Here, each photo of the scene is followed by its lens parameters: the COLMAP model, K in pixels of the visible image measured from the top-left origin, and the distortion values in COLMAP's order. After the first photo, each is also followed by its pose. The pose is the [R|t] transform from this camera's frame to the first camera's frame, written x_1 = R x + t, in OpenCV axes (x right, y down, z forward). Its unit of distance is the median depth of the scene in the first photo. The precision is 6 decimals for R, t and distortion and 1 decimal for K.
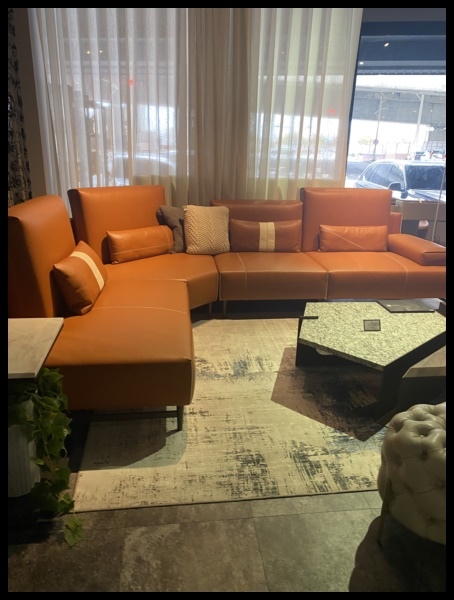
lens RADIAL K [[453.8, 0, 227.3], [0, 453.8, 296.2], [0, 0, 1]] dist [0.003265, -0.003246]
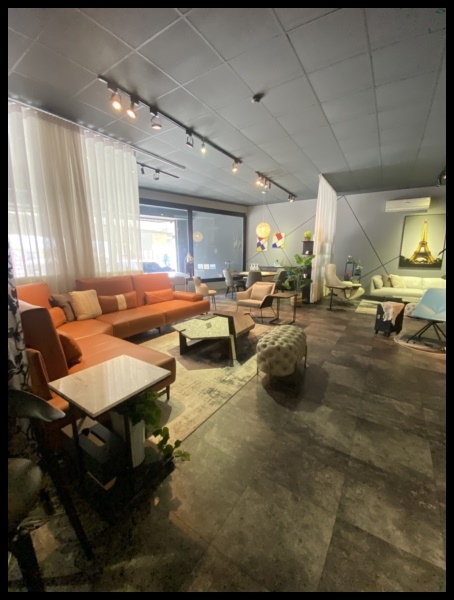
lens RADIAL K [[239.8, 0, 229.0], [0, 239.8, 303.4], [0, 0, 1]] dist [-0.023039, -0.000607]
pose [[0.649970, -0.182163, 0.737805, -0.350751], [0.267725, 0.963493, 0.002031, -0.012394], [-0.711240, 0.196209, 0.675011, 0.040959]]
